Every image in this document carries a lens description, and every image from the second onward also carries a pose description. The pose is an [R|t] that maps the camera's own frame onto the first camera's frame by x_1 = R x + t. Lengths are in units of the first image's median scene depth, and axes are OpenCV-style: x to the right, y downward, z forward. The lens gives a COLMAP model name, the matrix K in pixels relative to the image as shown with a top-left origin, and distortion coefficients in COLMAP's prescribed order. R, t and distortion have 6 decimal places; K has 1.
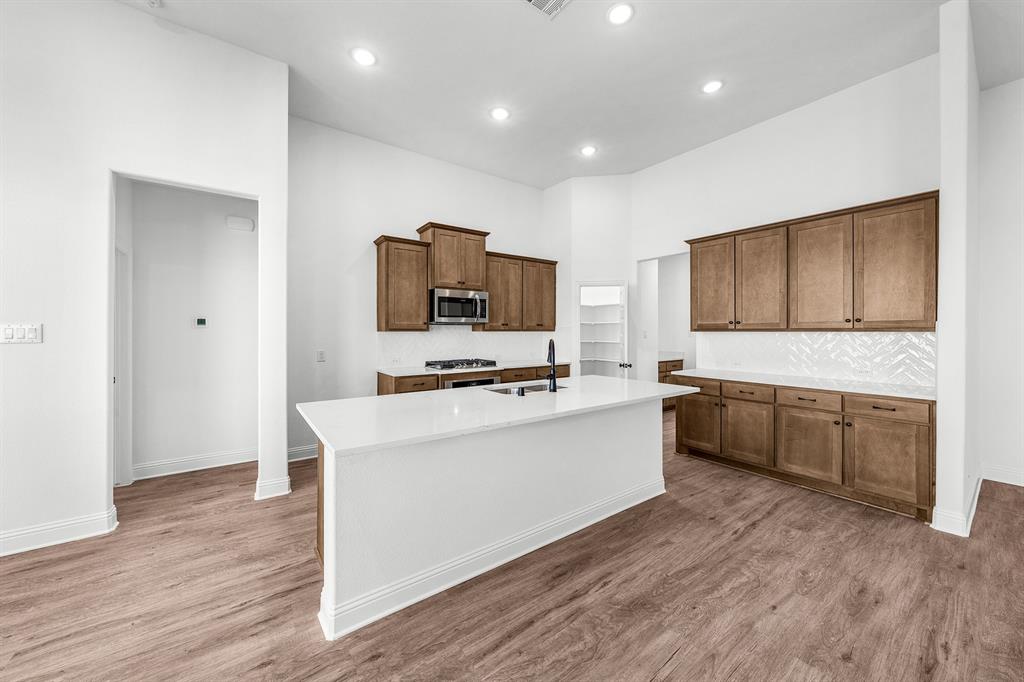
lens RADIAL K [[375.5, 0, 511.9], [0, 375.5, 329.0], [0, 0, 1]] dist [0.000096, -0.000003]
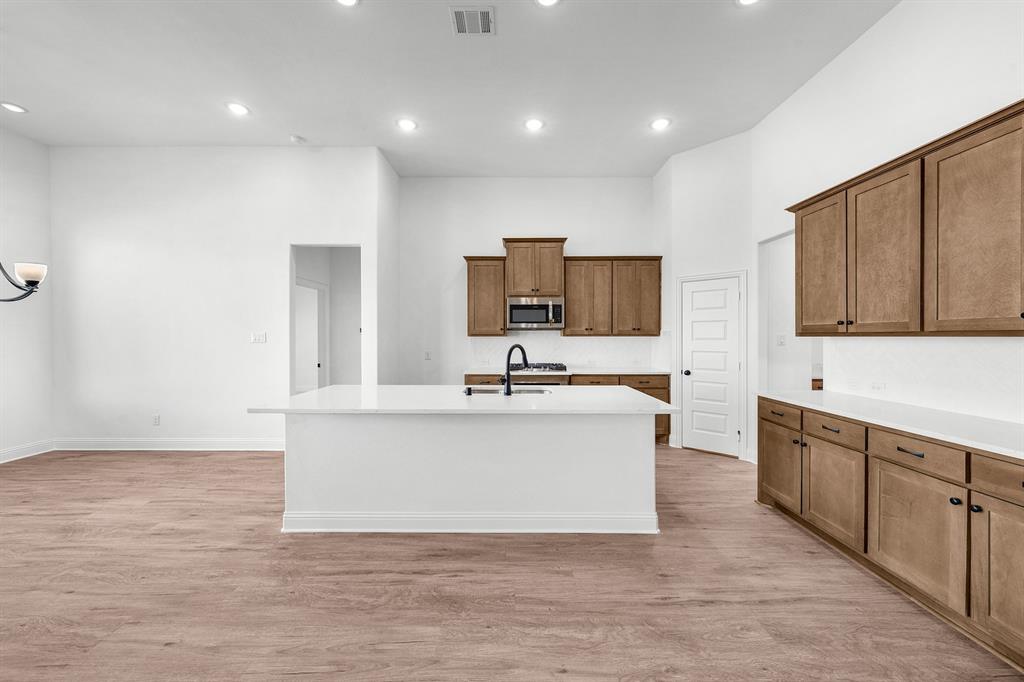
lens RADIAL K [[375.5, 0, 511.7], [0, 375.5, 337.0], [0, 0, 1]] dist [-0.000559, -0.000117]
pose [[0.804179, 0.000740, -0.594386, 0.551681], [0.004292, 0.999966, 0.007051, 0.000878], [0.594371, -0.008221, 0.804149, 0.139008]]
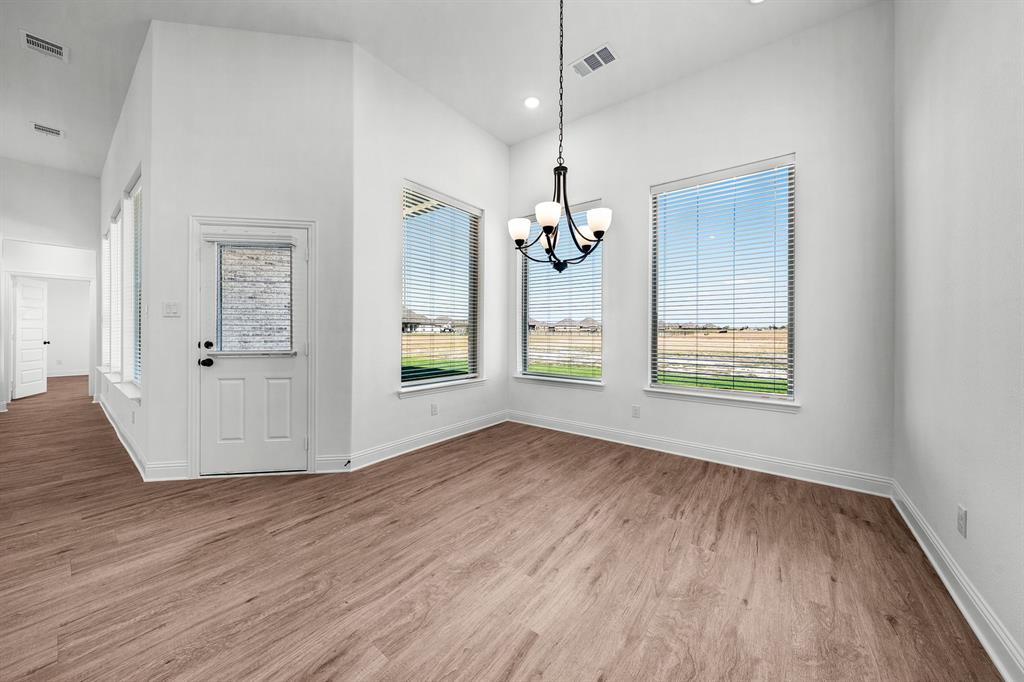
lens RADIAL K [[350.5, 0, 513.1], [0, 350.5, 331.8], [0, 0, 1]] dist [0.000472, 0.000128]
pose [[-0.959711, -0.007298, -0.280894, -0.467041], [-0.006468, 0.999972, -0.003882, 0.049513], [0.280915, -0.001909, -0.959731, 0.685641]]
